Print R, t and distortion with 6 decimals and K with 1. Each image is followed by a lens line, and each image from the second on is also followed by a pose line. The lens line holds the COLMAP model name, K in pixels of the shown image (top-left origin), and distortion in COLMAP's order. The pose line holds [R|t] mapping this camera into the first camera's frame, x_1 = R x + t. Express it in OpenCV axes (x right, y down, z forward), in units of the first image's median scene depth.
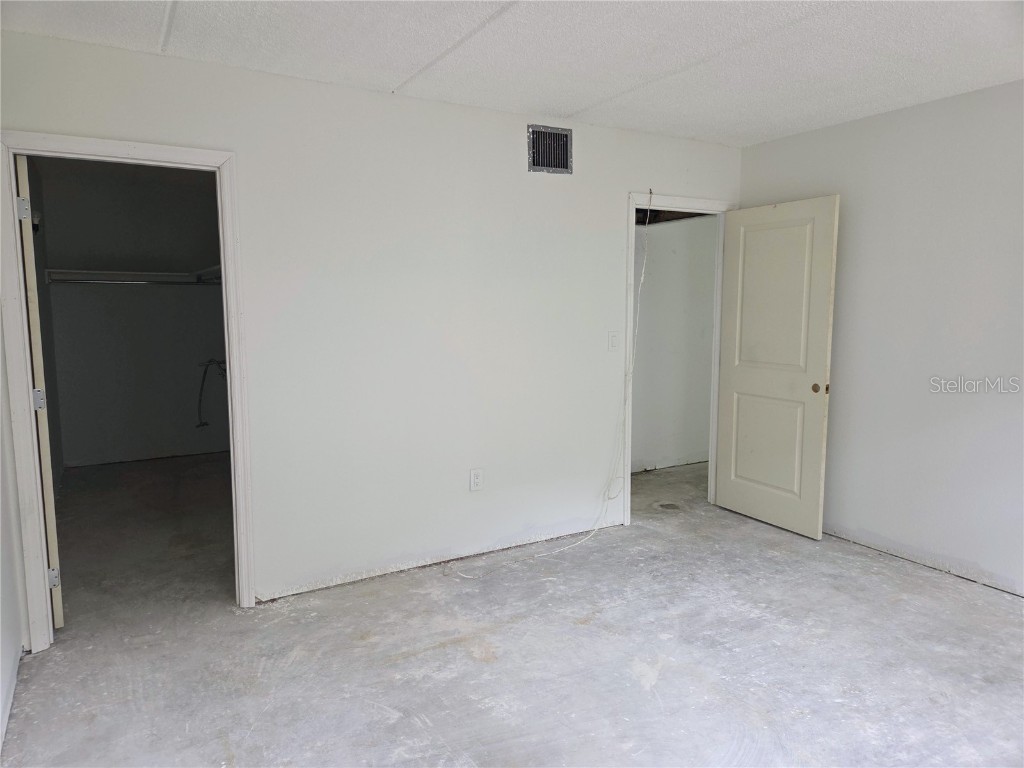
lens RADIAL K [[686.4, 0, 504.0], [0, 686.4, 382.0], [0, 0, 1]] dist [0.074946, -0.065470]
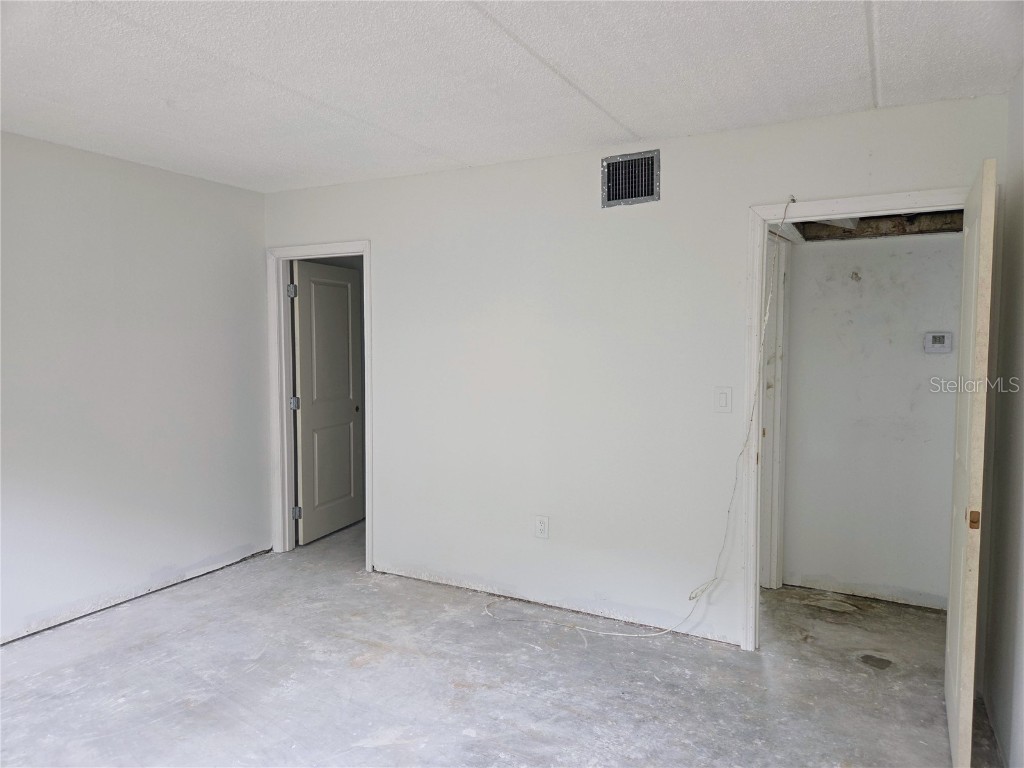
lens RADIAL K [[686.4, 0, 504.0], [0, 686.4, 382.0], [0, 0, 1]] dist [0.074946, -0.065470]
pose [[0.520372, 0.058818, -0.851911, 0.850382], [-0.099473, 0.995009, 0.007937, -0.074867], [0.848126, 0.080612, 0.523626, 0.468554]]
